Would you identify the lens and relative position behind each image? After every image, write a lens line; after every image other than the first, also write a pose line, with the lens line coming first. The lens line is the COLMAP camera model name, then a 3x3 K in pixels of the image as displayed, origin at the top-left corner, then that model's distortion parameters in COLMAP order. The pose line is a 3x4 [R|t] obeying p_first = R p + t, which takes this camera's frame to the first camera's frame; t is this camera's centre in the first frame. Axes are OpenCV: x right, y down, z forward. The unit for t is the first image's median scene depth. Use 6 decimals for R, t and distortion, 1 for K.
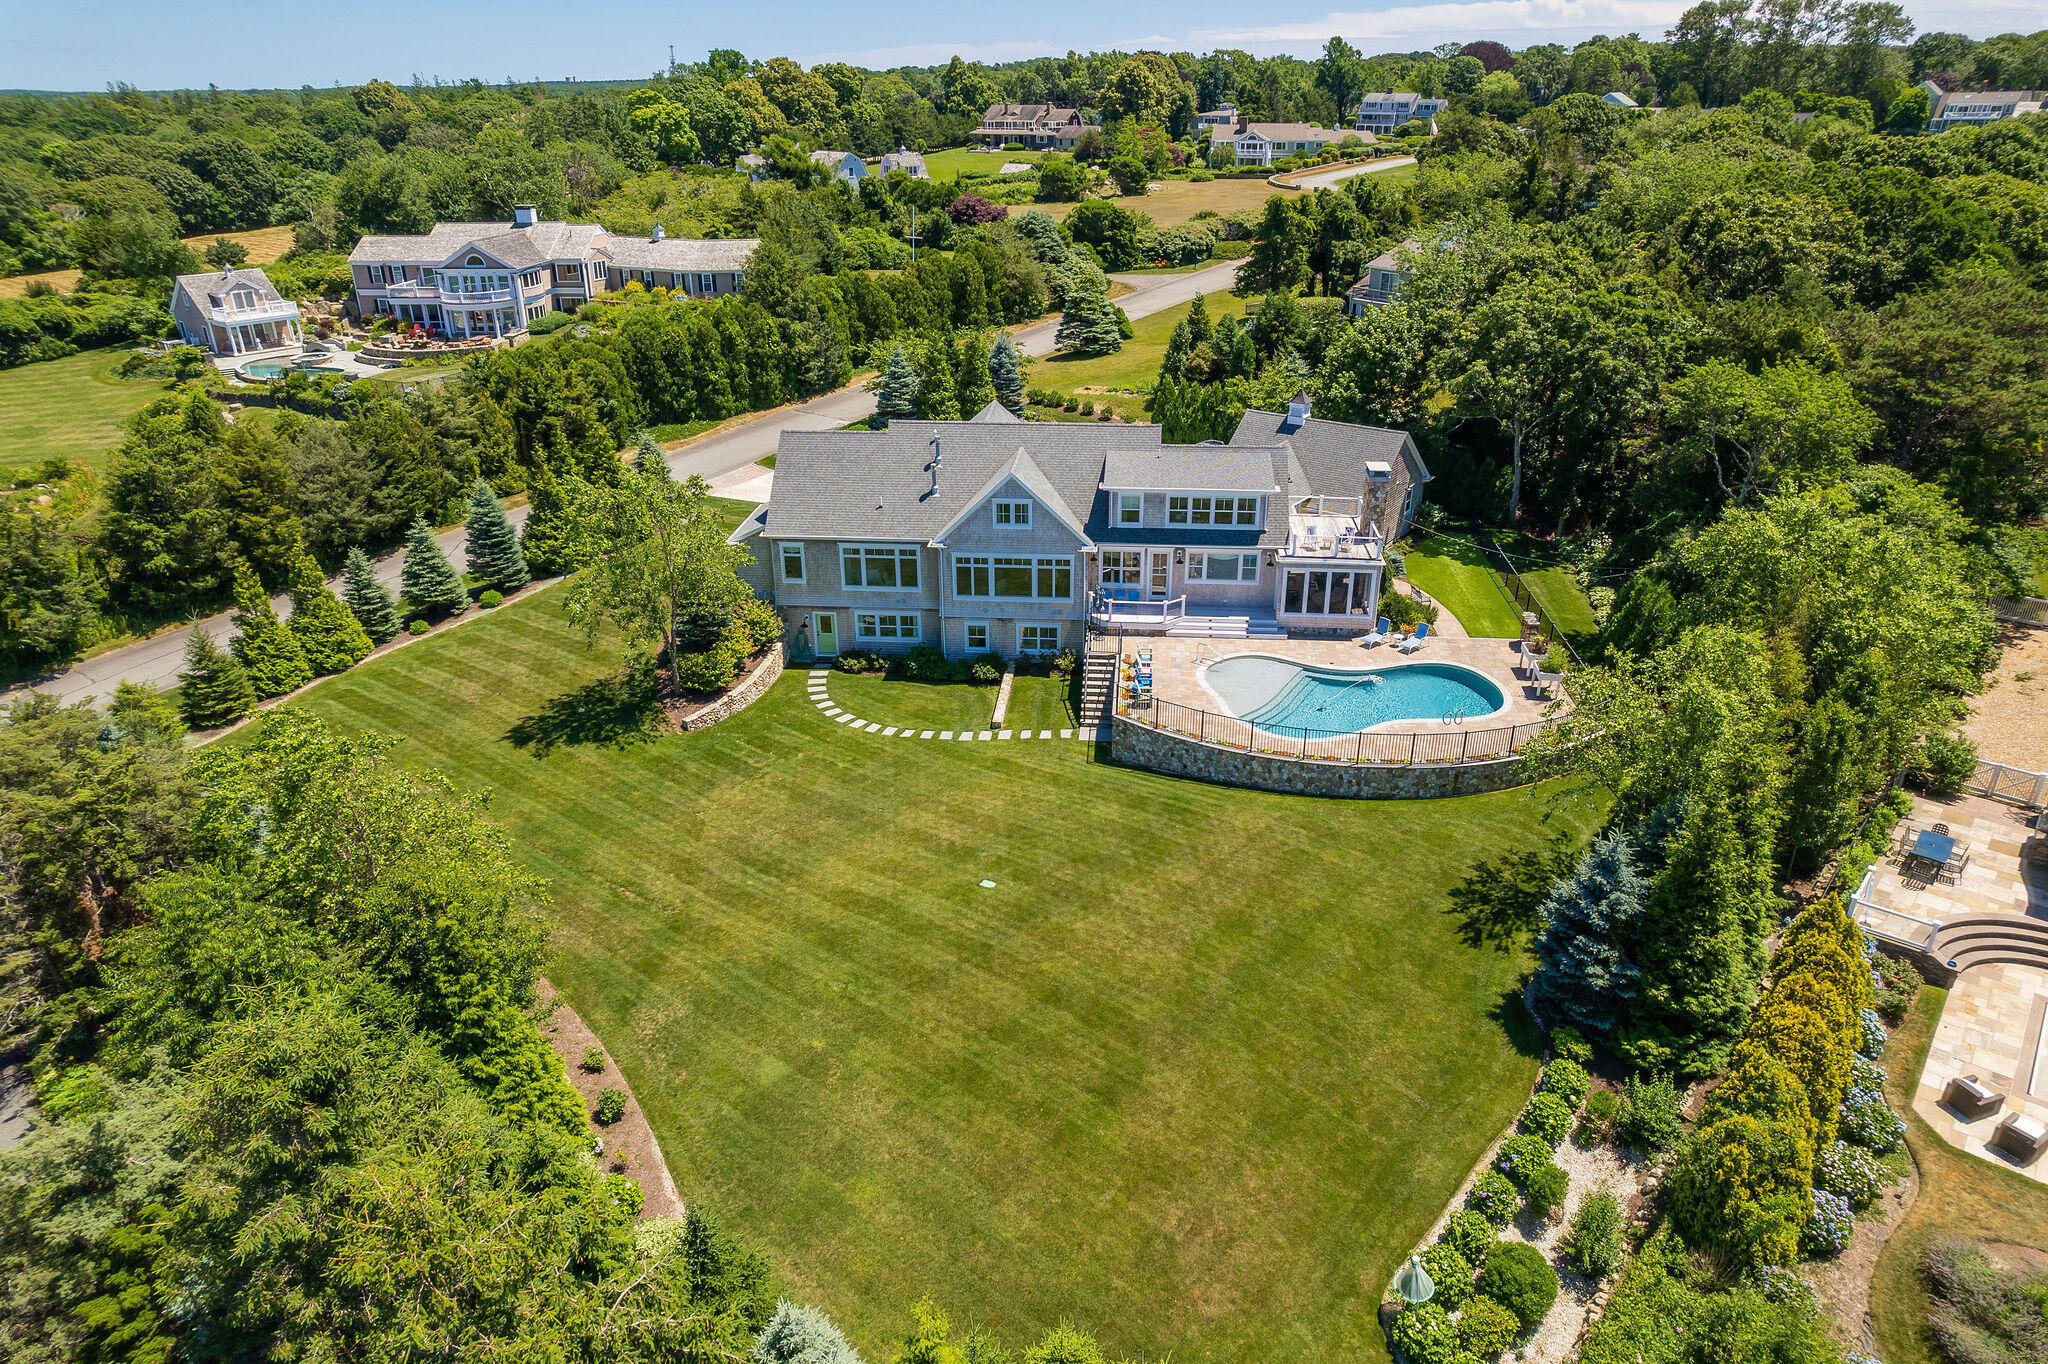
lens RADIAL K [[1309.4, 0, 1024.0], [0, 1309.4, 682.0], [0, 0, 1]] dist [-0.072415, 0.063245]
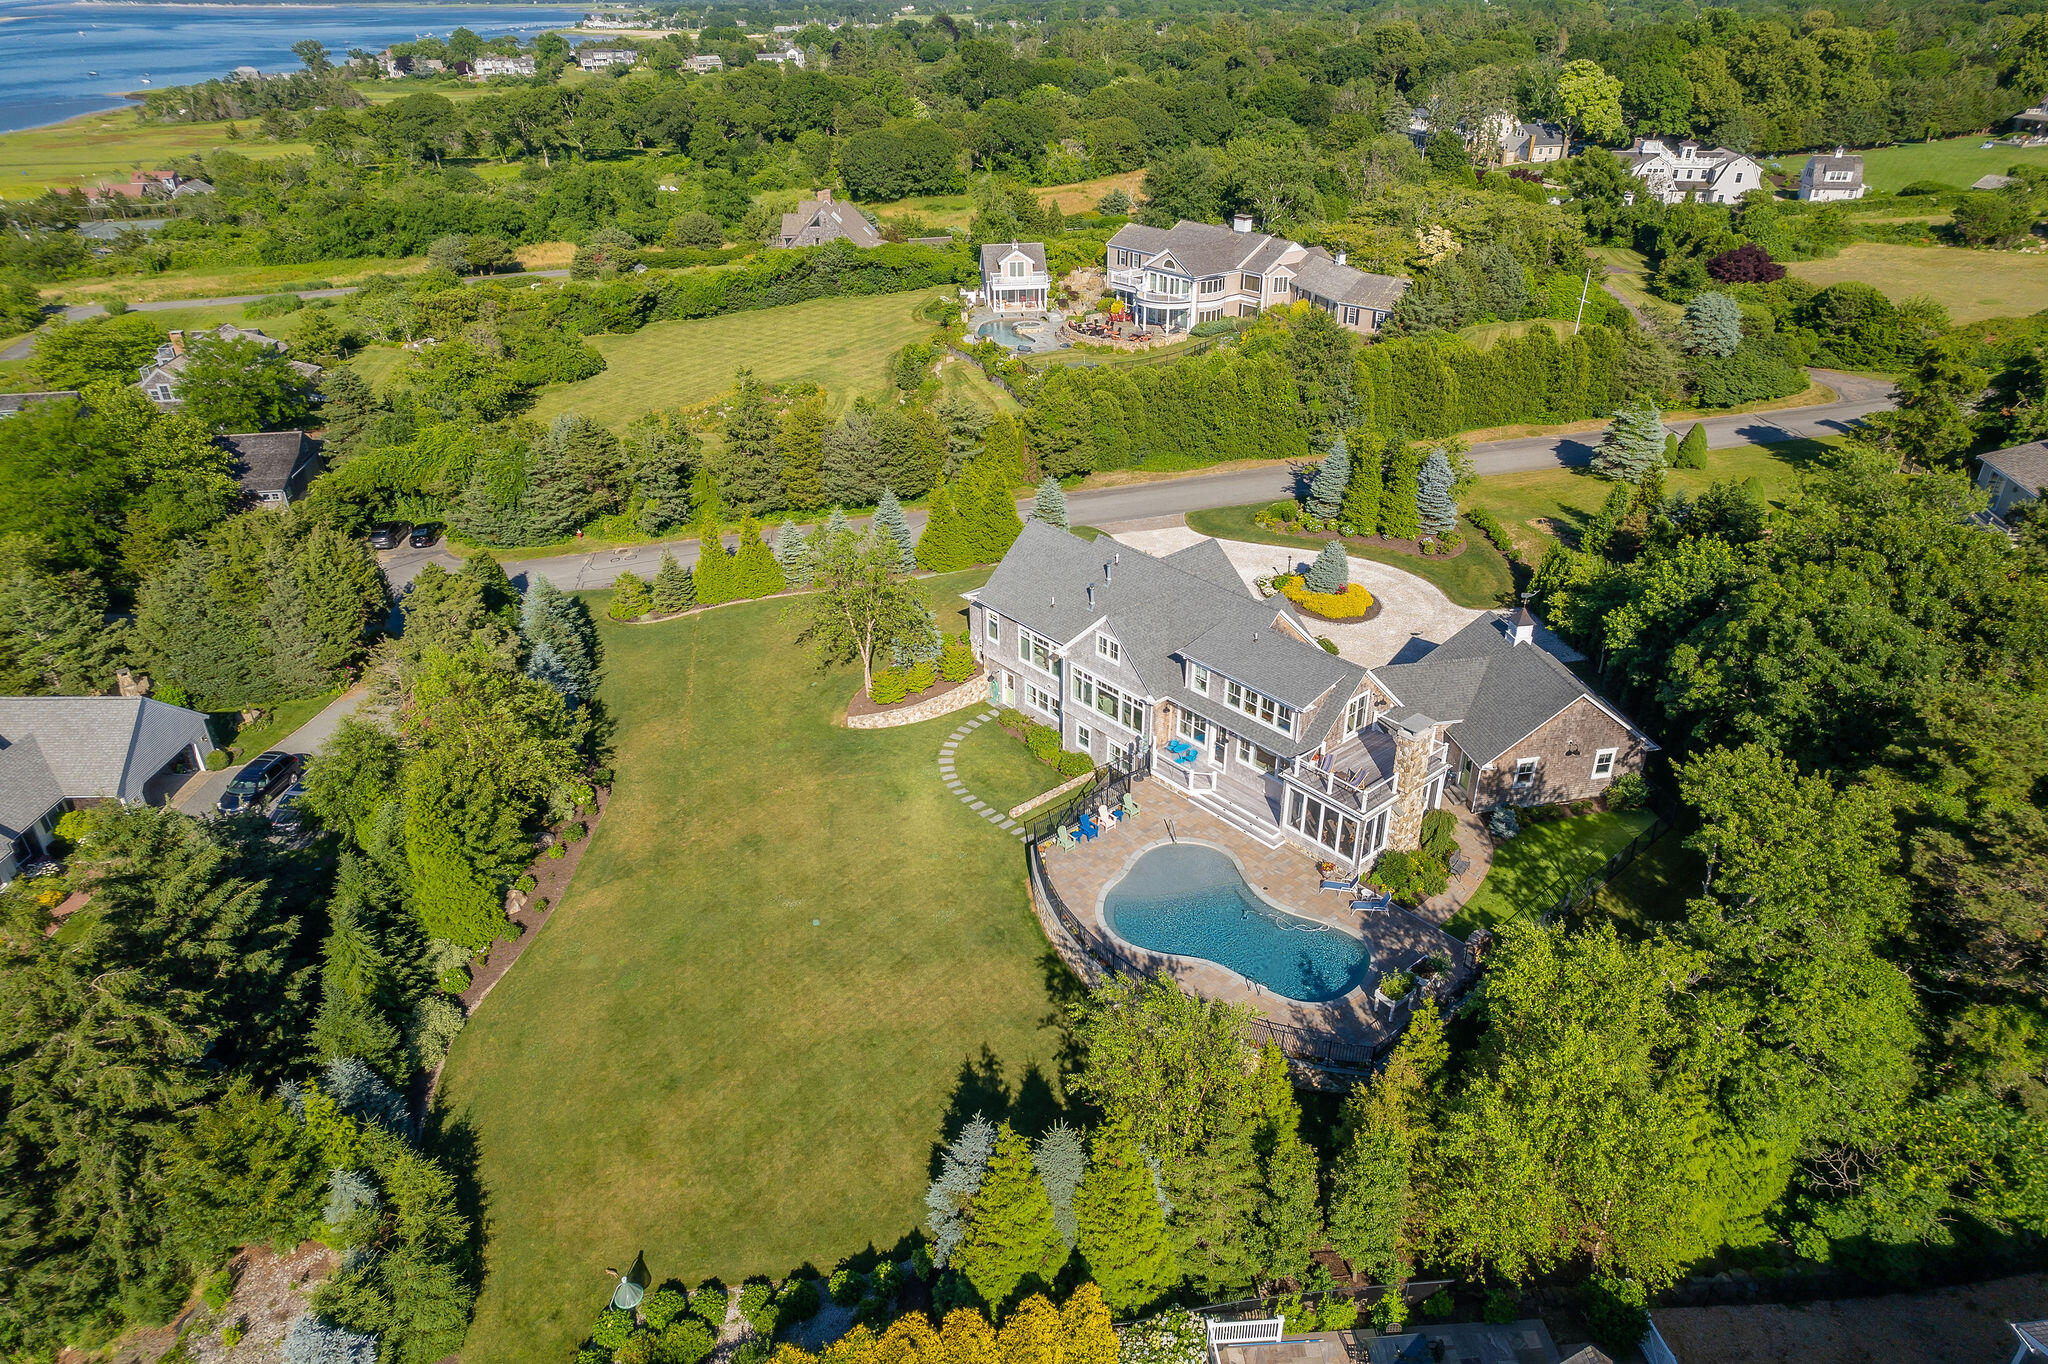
lens RADIAL K [[1309.4, 0, 1024.0], [0, 1309.4, 682.0], [0, 0, 1]] dist [-0.072415, 0.063245]
pose [[0.712624, 0.335648, -0.616042, 0.636457], [-0.291056, 0.940433, 0.175705, -0.273766], [0.638321, 0.054091, 0.767867, 0.078779]]
